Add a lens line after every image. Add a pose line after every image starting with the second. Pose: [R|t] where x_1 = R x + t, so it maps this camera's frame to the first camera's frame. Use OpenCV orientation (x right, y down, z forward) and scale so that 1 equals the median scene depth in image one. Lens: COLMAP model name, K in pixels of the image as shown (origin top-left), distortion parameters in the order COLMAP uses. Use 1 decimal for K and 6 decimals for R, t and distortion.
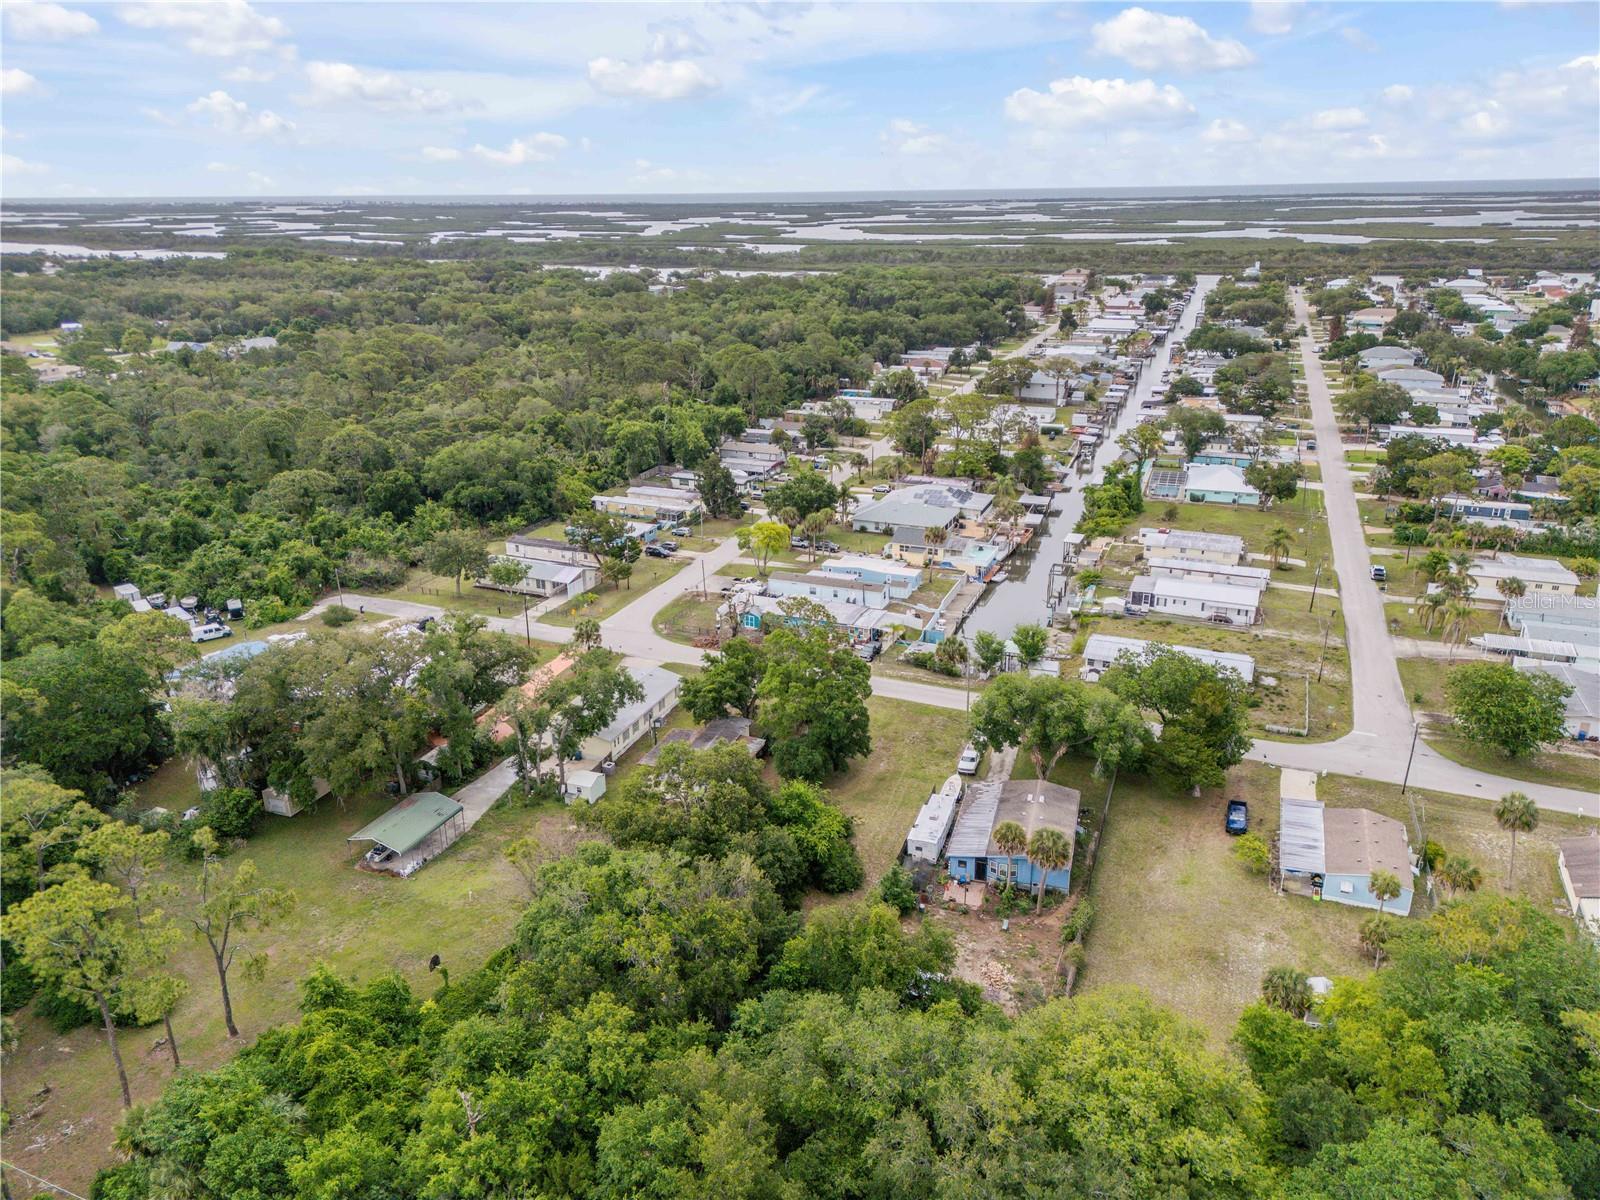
lens RADIAL K [[1117.2, 0, 798.9], [0, 1117.2, 602.9], [0, 0, 1]] dist [0.096620, -0.103285]
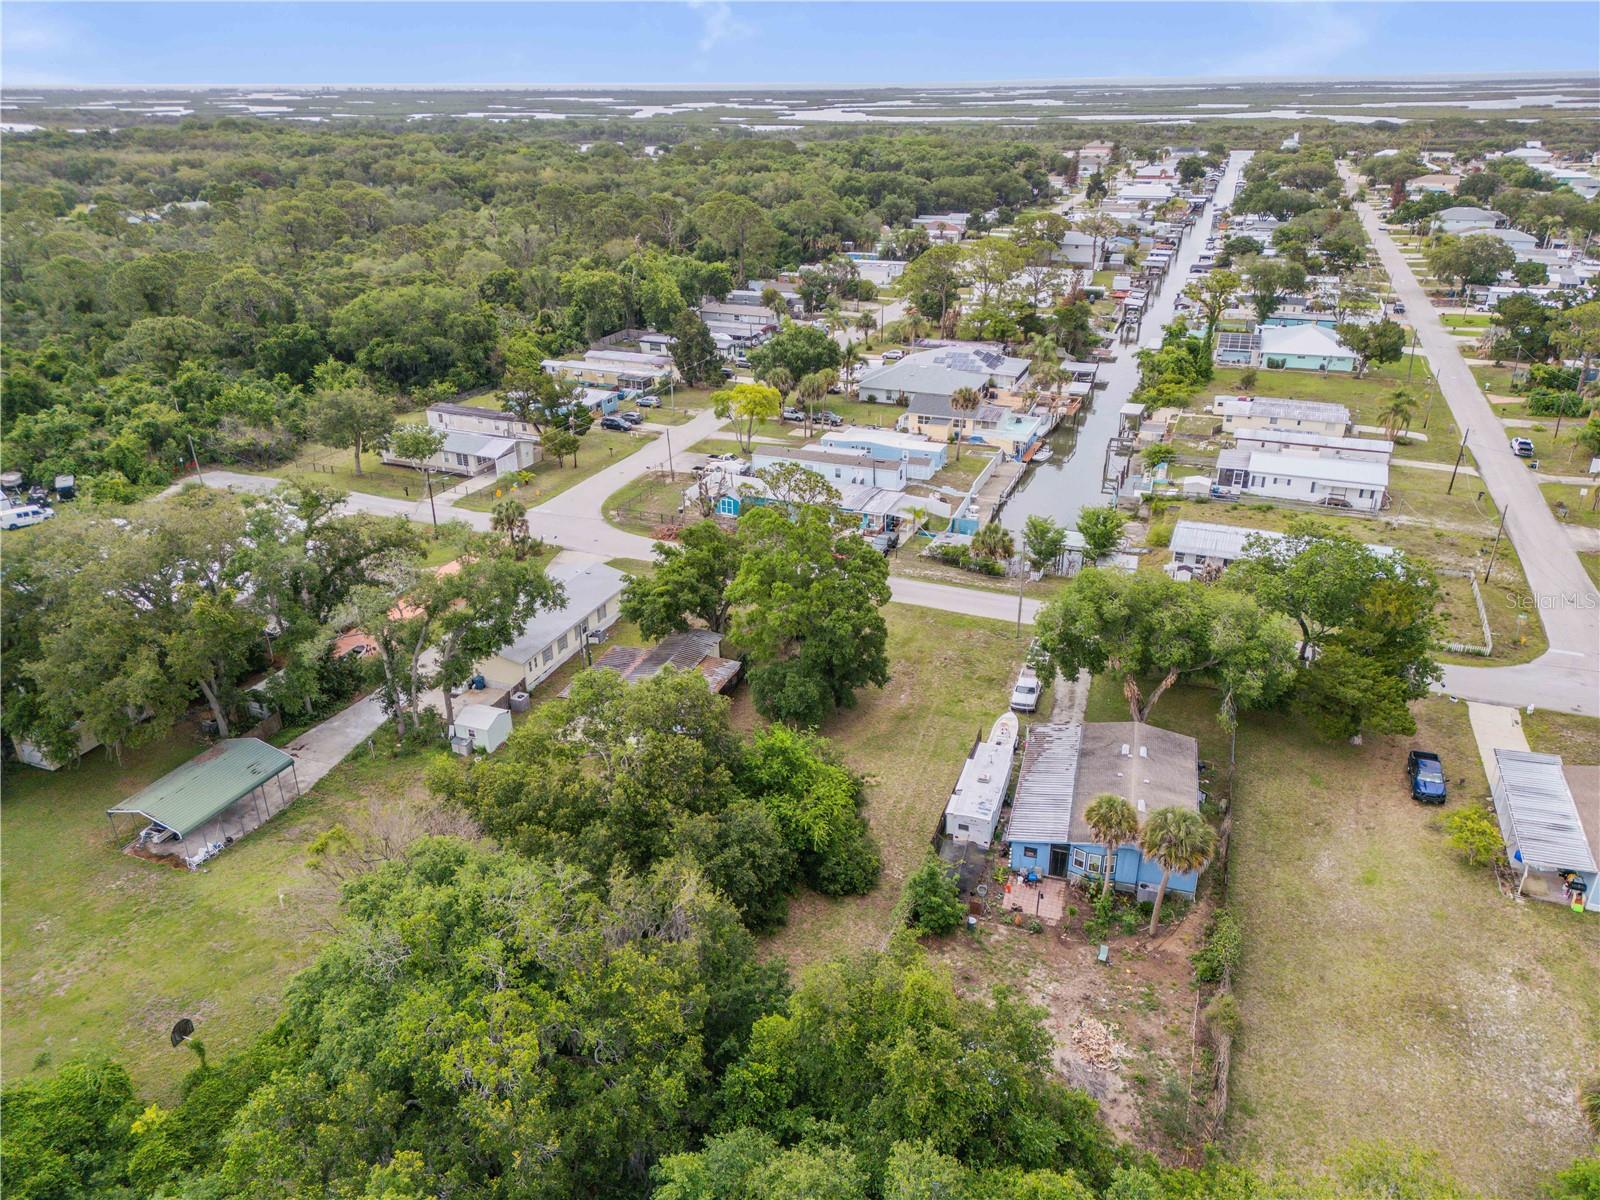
lens RADIAL K [[1119.2, 0, 799.4], [0, 1119.2, 604.0], [0, 0, 1]] dist [0.081475, -0.079787]
pose [[0.999997, 0.002003, 0.001633, 0.004290], [-0.002130, 0.996660, 0.081630, 0.017655], [-0.001464, -0.081633, 0.996661, 0.190327]]
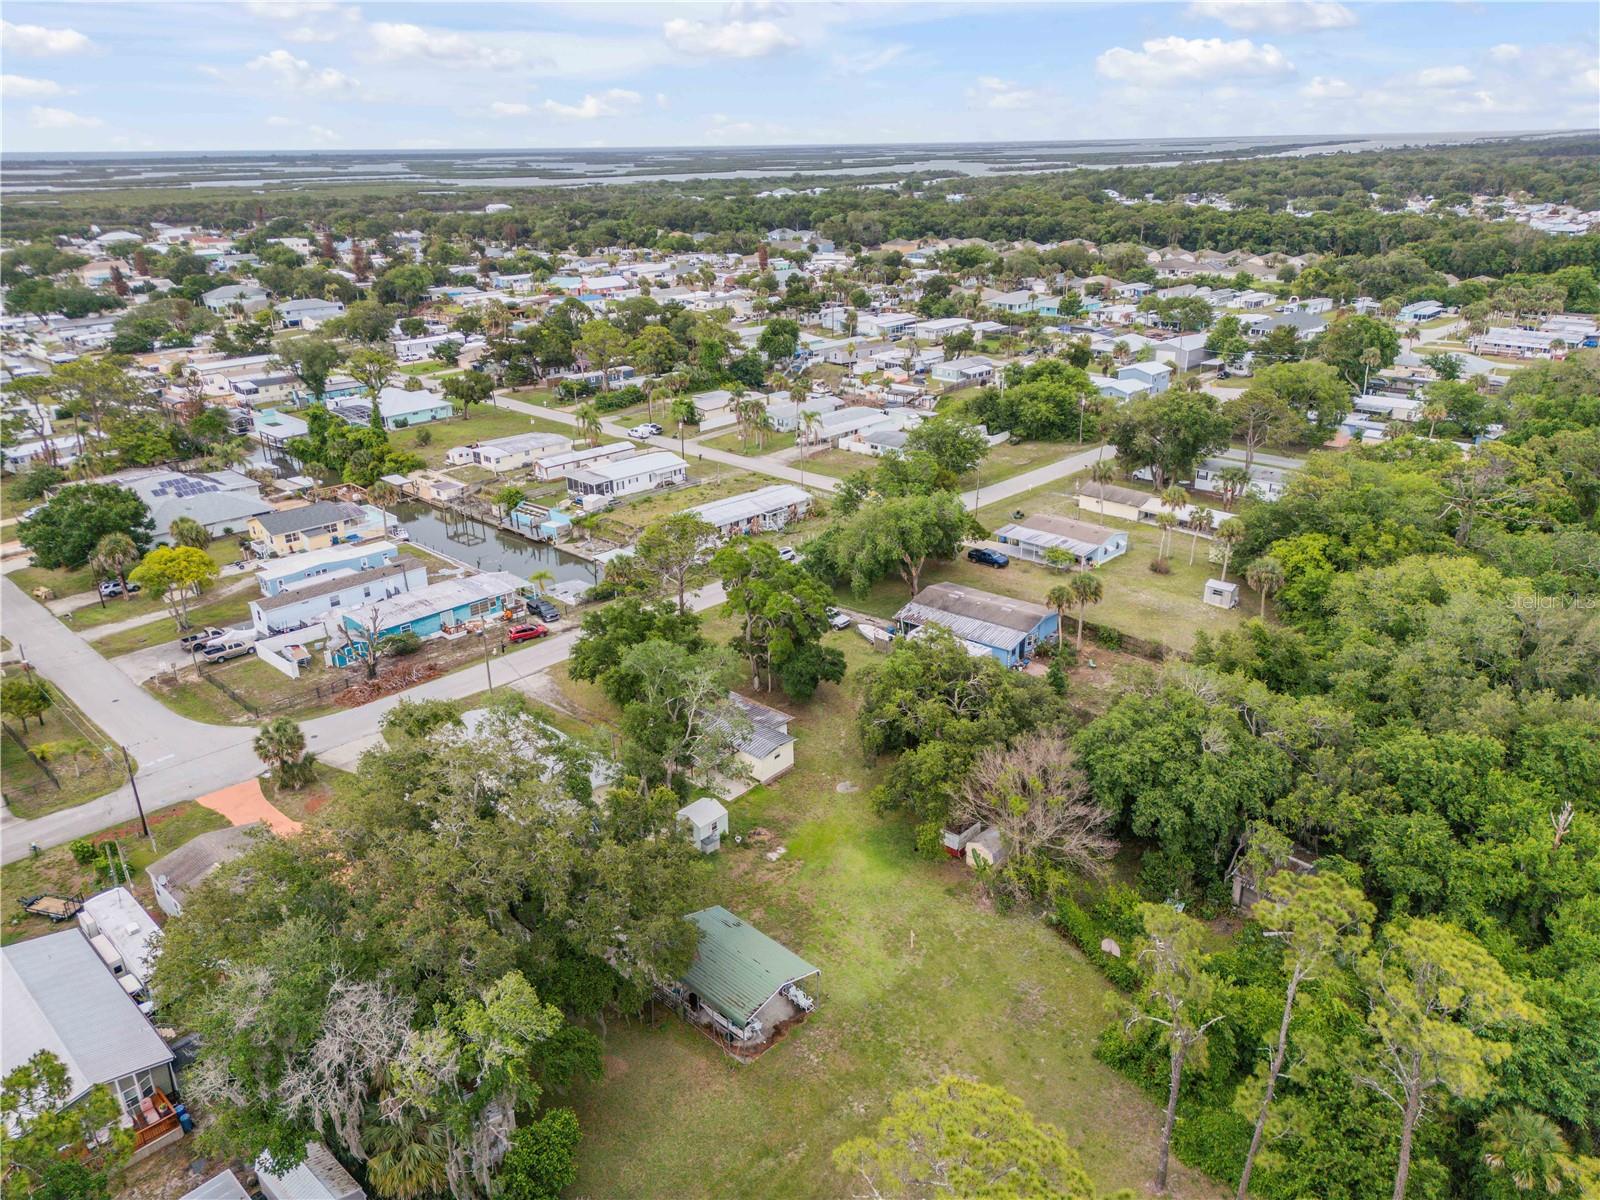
lens RADIAL K [[1092.6, 0, 771.9], [0, 1092.6, 643.3], [0, 0, 1]] dist [0.064714, -0.077041]
pose [[0.384498, -0.376231, 0.842978, -0.460228], [0.327935, 0.909283, 0.256247, -0.071244], [-0.862913, 0.177916, 0.472997, 0.377958]]
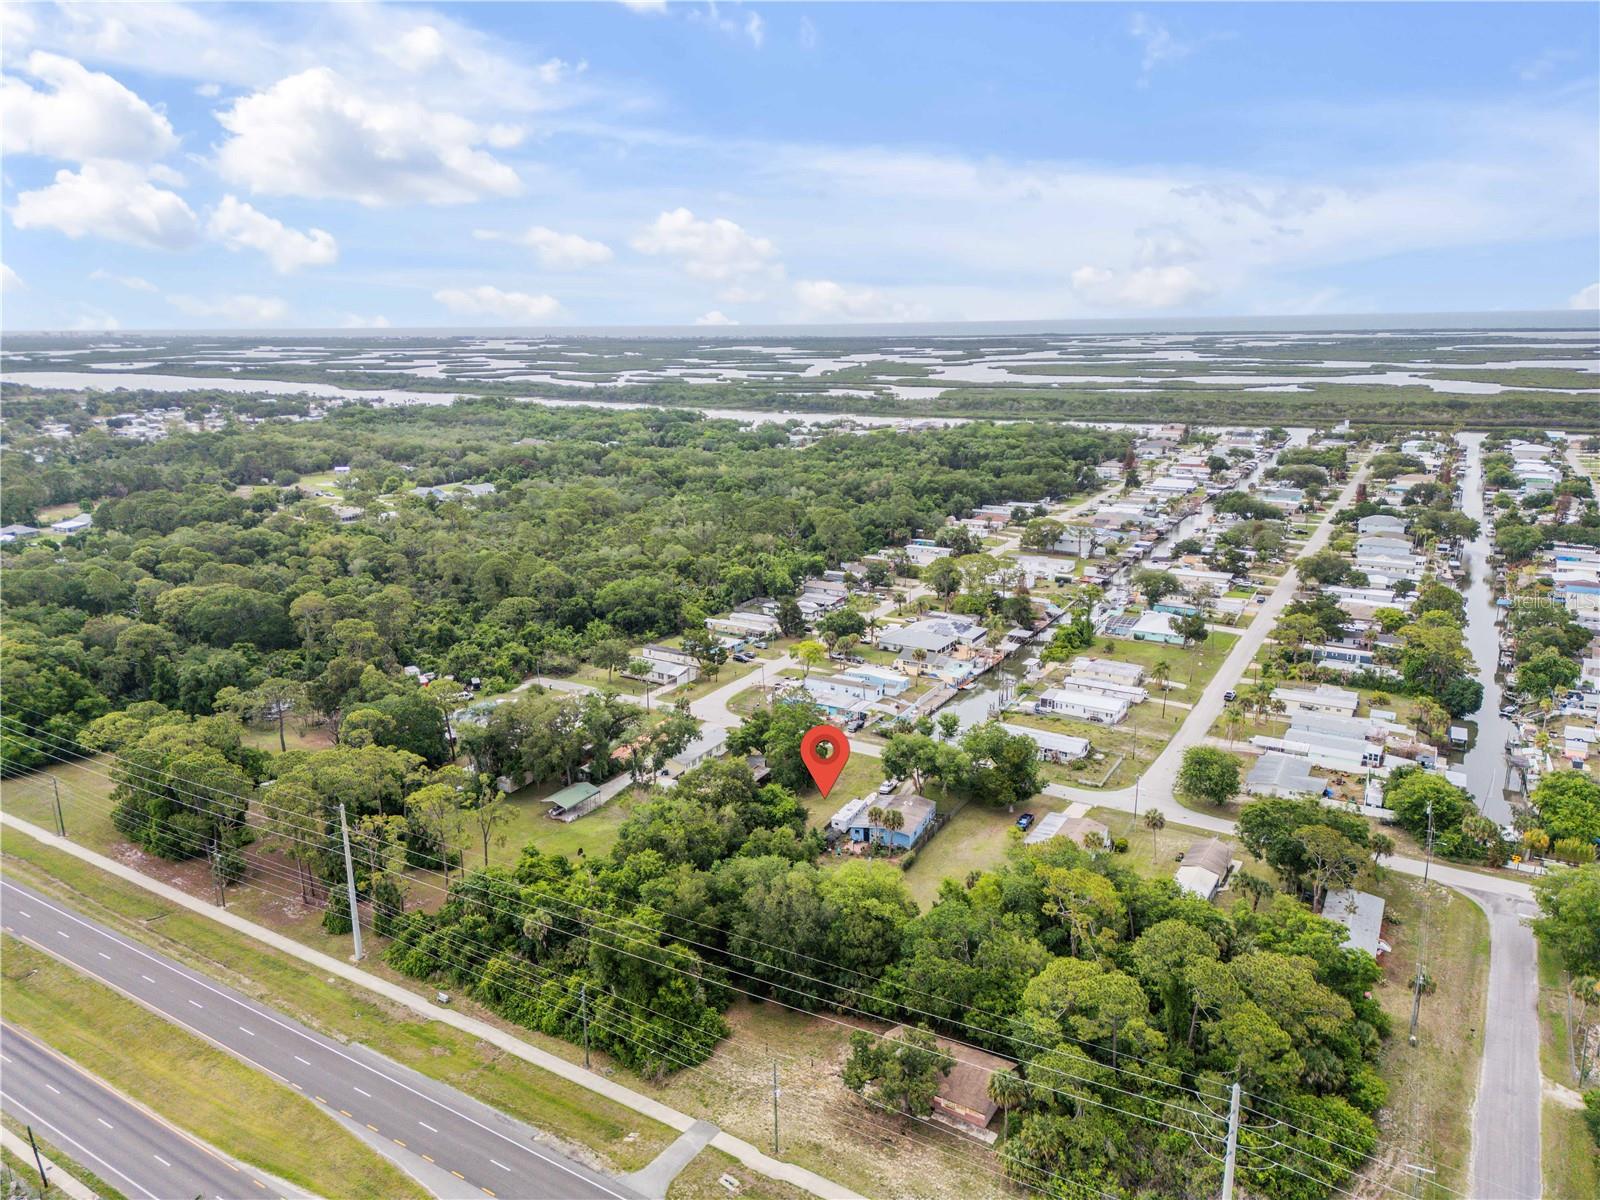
lens RADIAL K [[1113.5, 0, 801.5], [0, 1113.5, 601.3], [0, 0, 1]] dist [0.154234, -0.222555]
pose [[0.989773, 0.034470, -0.138422, 0.161142], [-0.048538, 0.993845, -0.099582, 0.023222], [0.134138, 0.105282, 0.985354, -0.472911]]
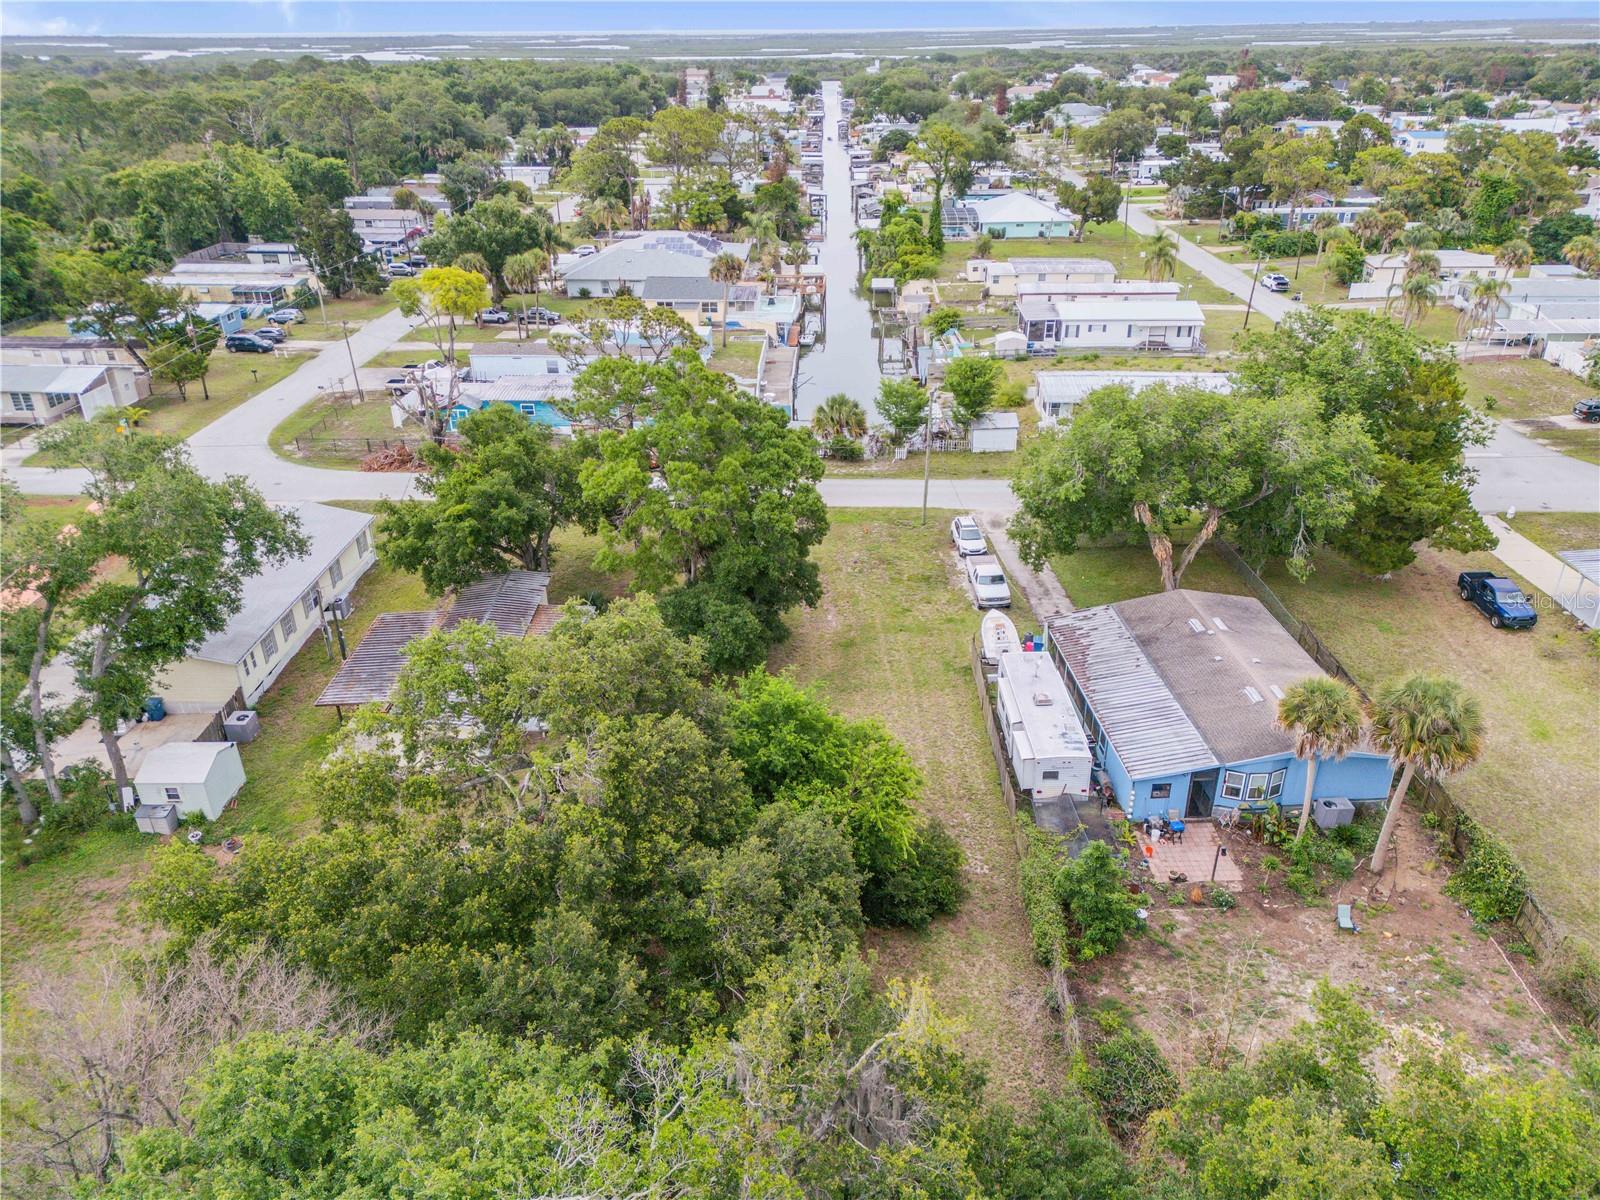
lens RADIAL K [[1119.2, 0, 799.4], [0, 1119.2, 604.0], [0, 0, 1]] dist [0.081475, -0.079787]
pose [[0.939003, -0.154340, 0.307330, -0.062243], [0.118317, 0.984070, 0.132695, 0.045140], [-0.322915, -0.088239, 0.942306, 0.342671]]
